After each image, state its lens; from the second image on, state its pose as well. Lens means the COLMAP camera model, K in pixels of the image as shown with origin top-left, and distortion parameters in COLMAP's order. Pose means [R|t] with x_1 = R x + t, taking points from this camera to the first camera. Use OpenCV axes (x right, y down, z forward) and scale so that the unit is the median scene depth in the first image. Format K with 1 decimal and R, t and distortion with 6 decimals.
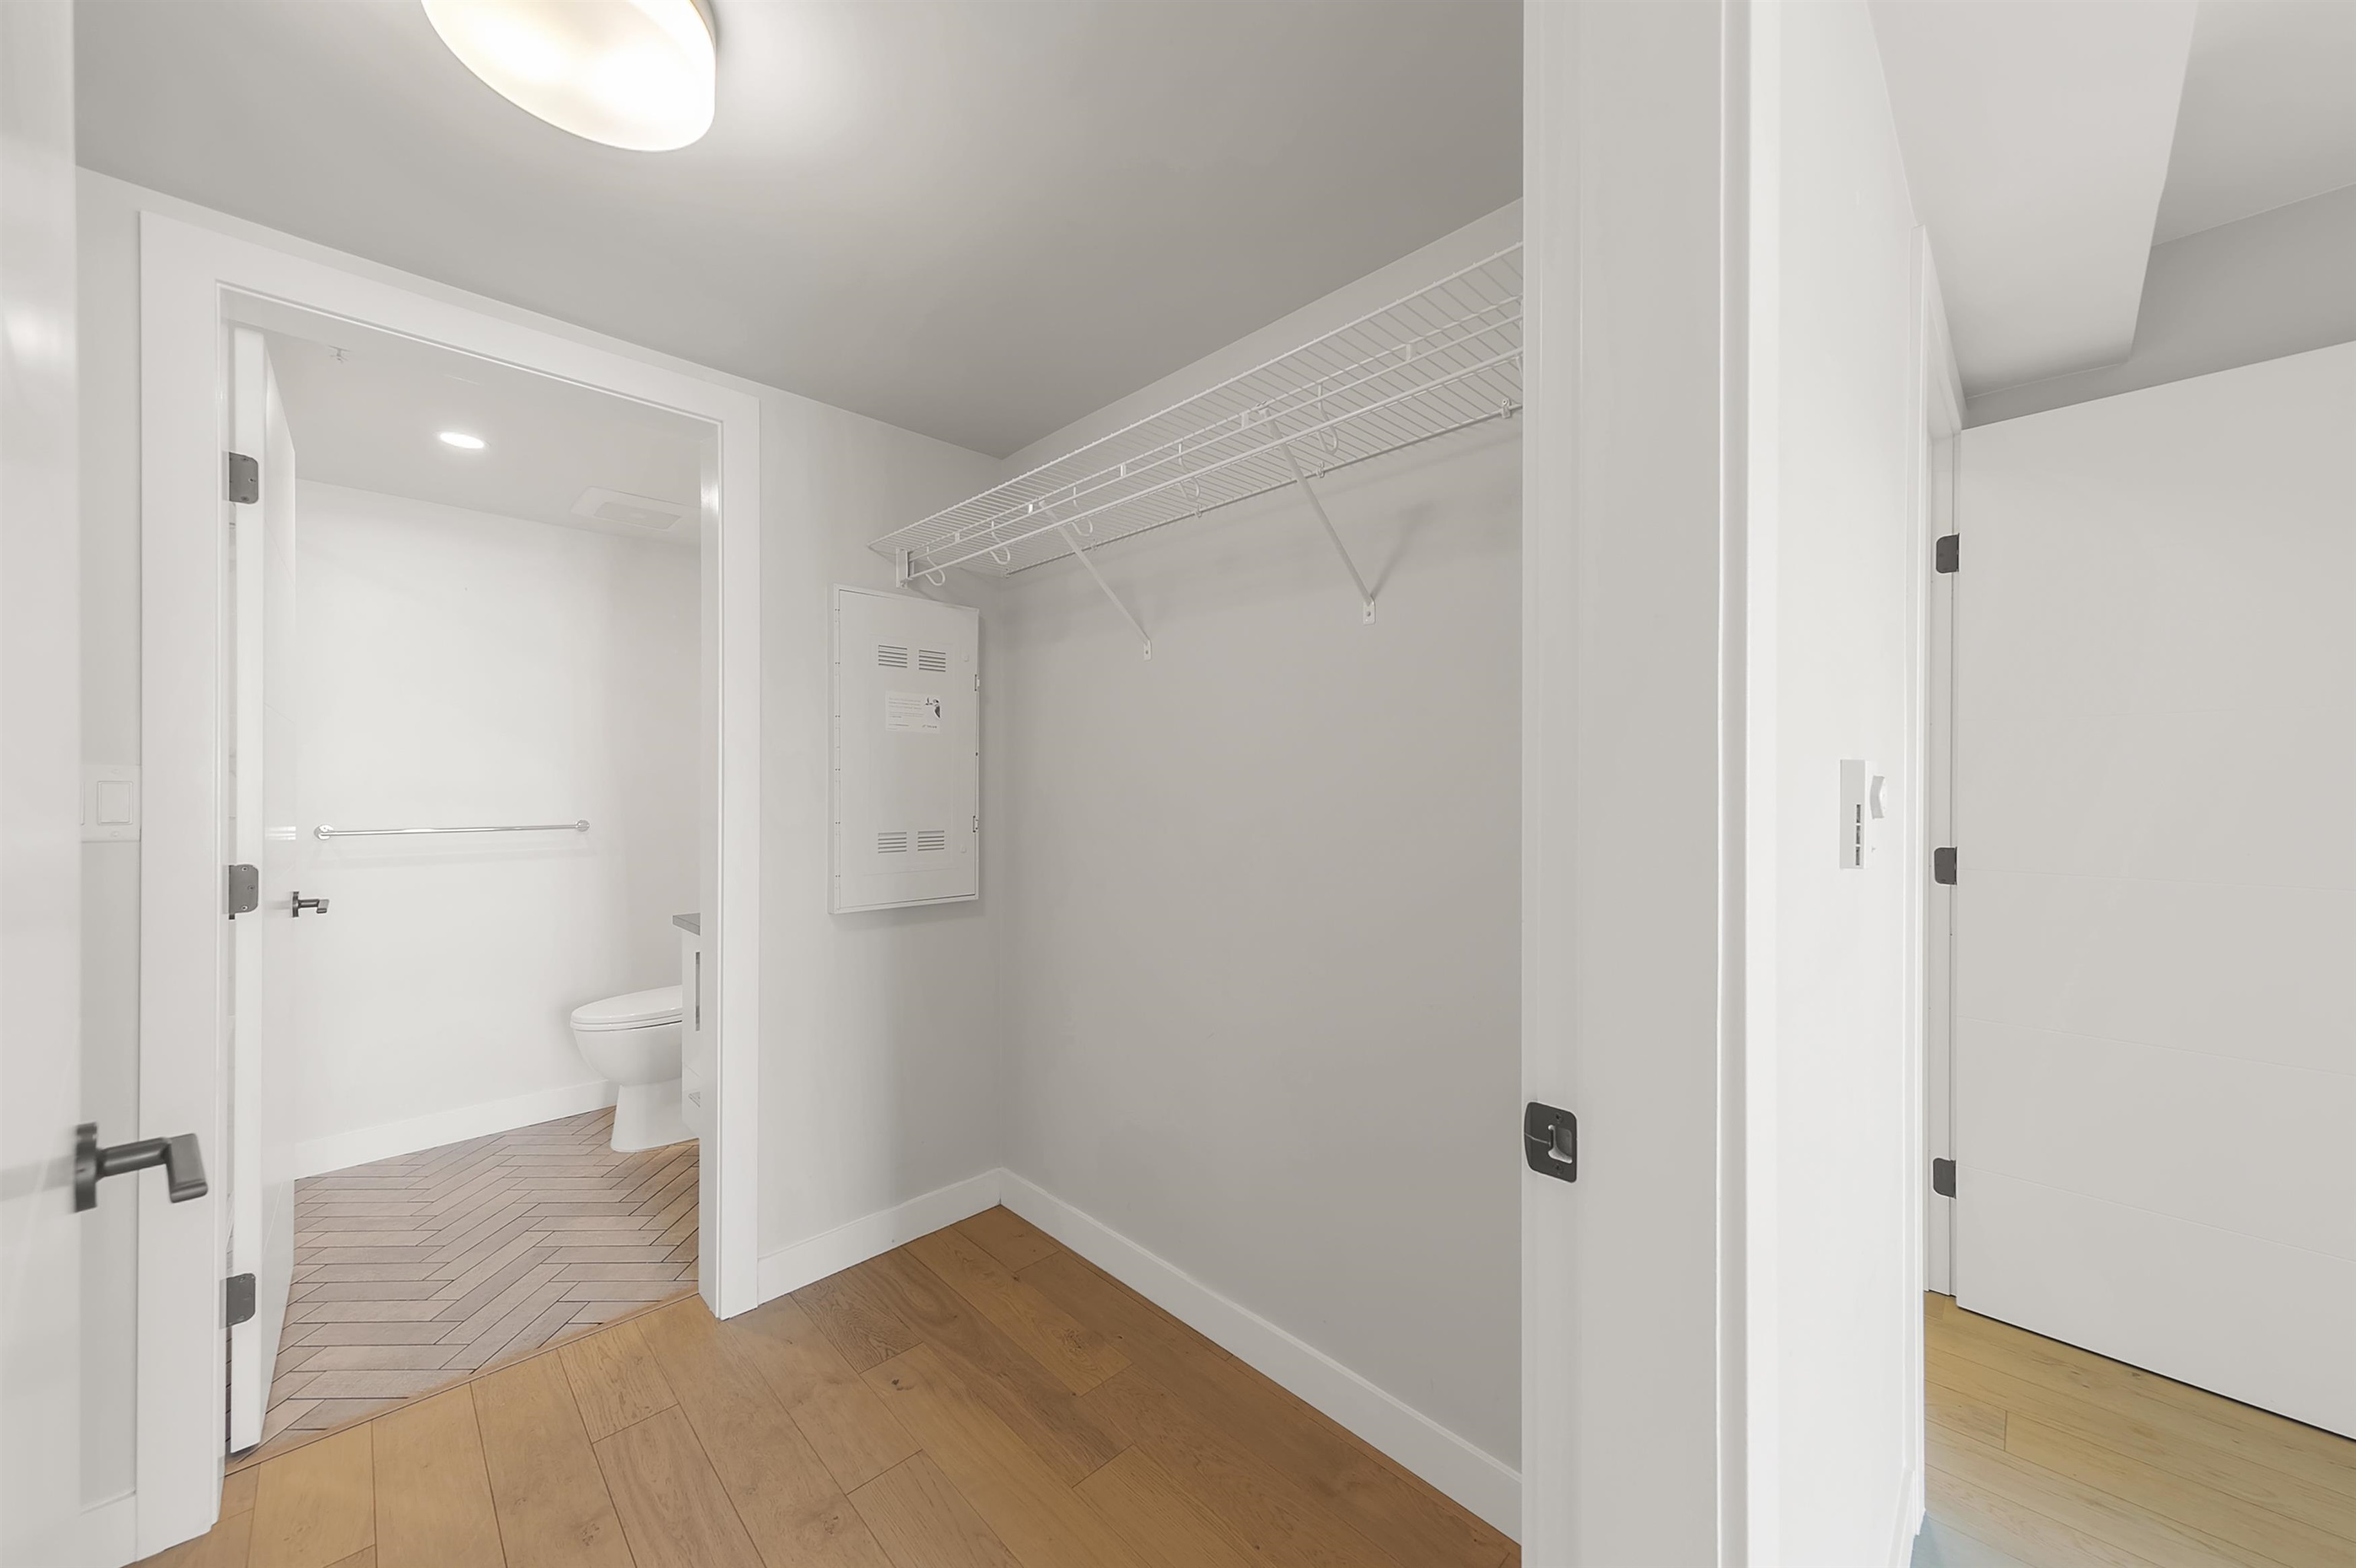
lens RADIAL K [[819.7, 0, 1182.6], [0, 819.7, 788.2], [0, 0, 1]] dist [0.006843, 0.000286]
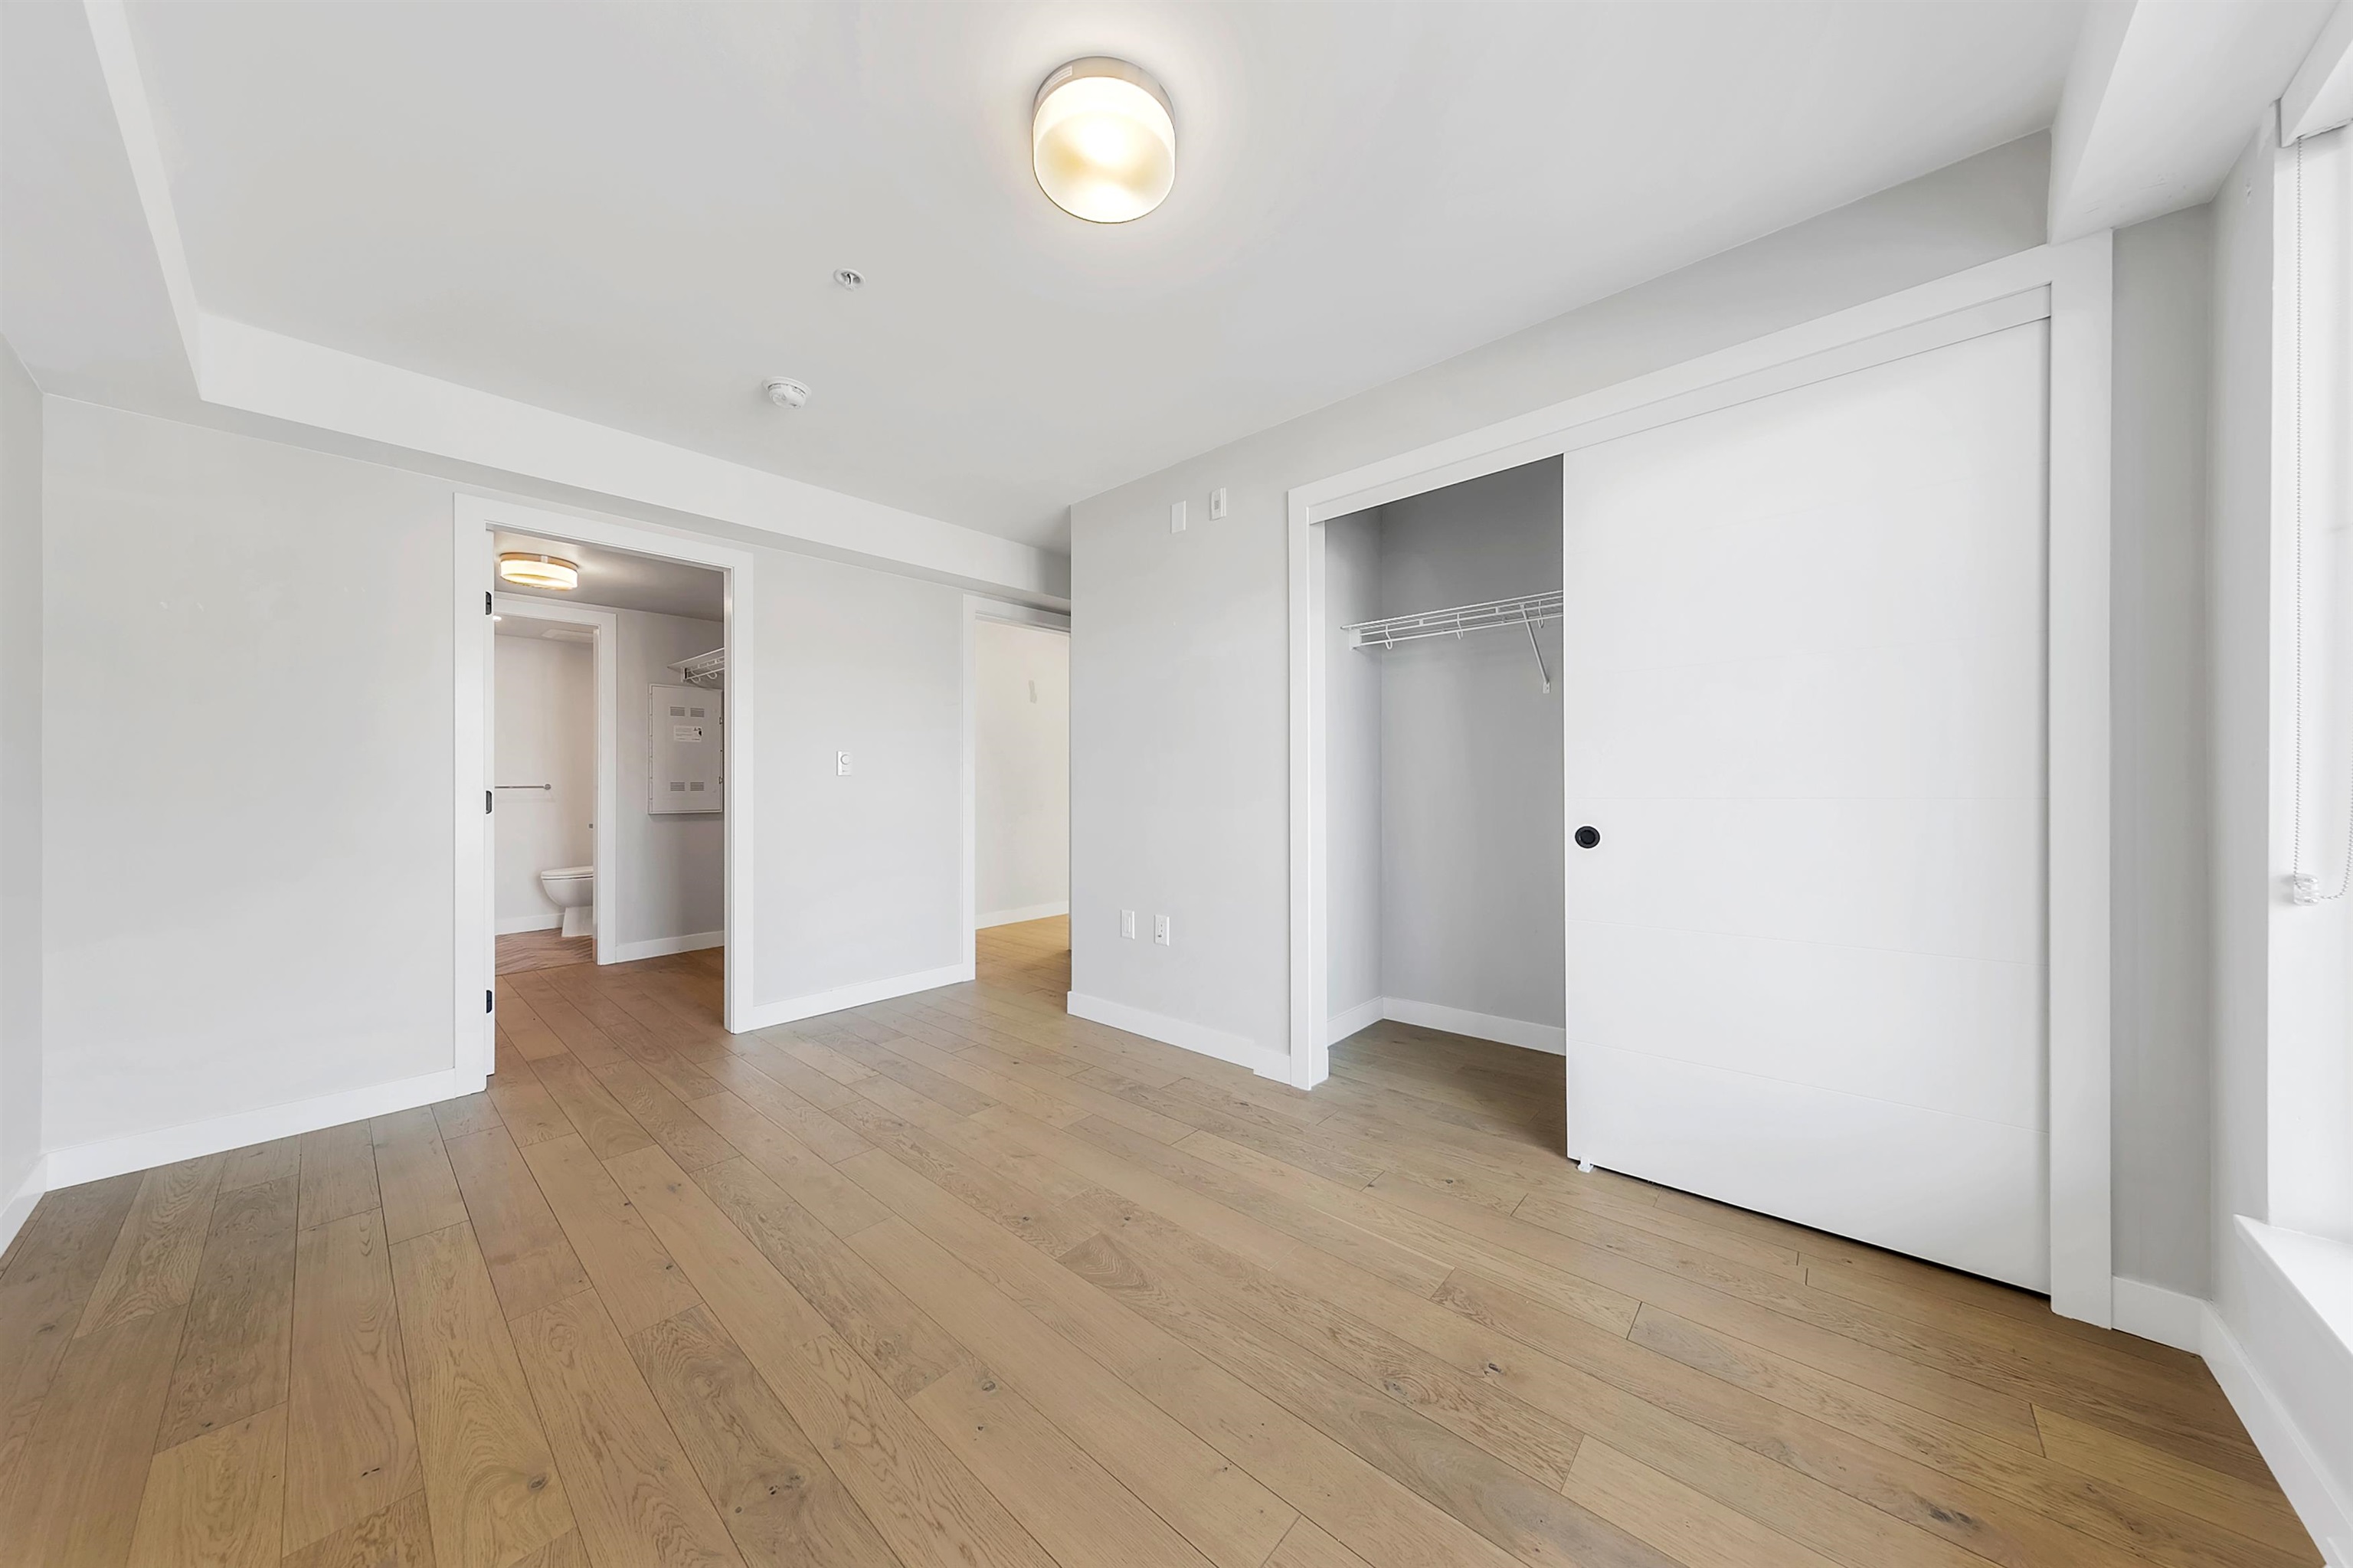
lens RADIAL K [[752.5, 0, 1185.3], [0, 752.5, 772.4], [0, 0, 1]] dist [0.000924, -0.000194]
pose [[0.997983, -0.001252, 0.063464, 1.016215], [0.002326, 0.999856, -0.016837, 0.064431], [-0.063434, 0.016951, 0.997842, -1.340868]]
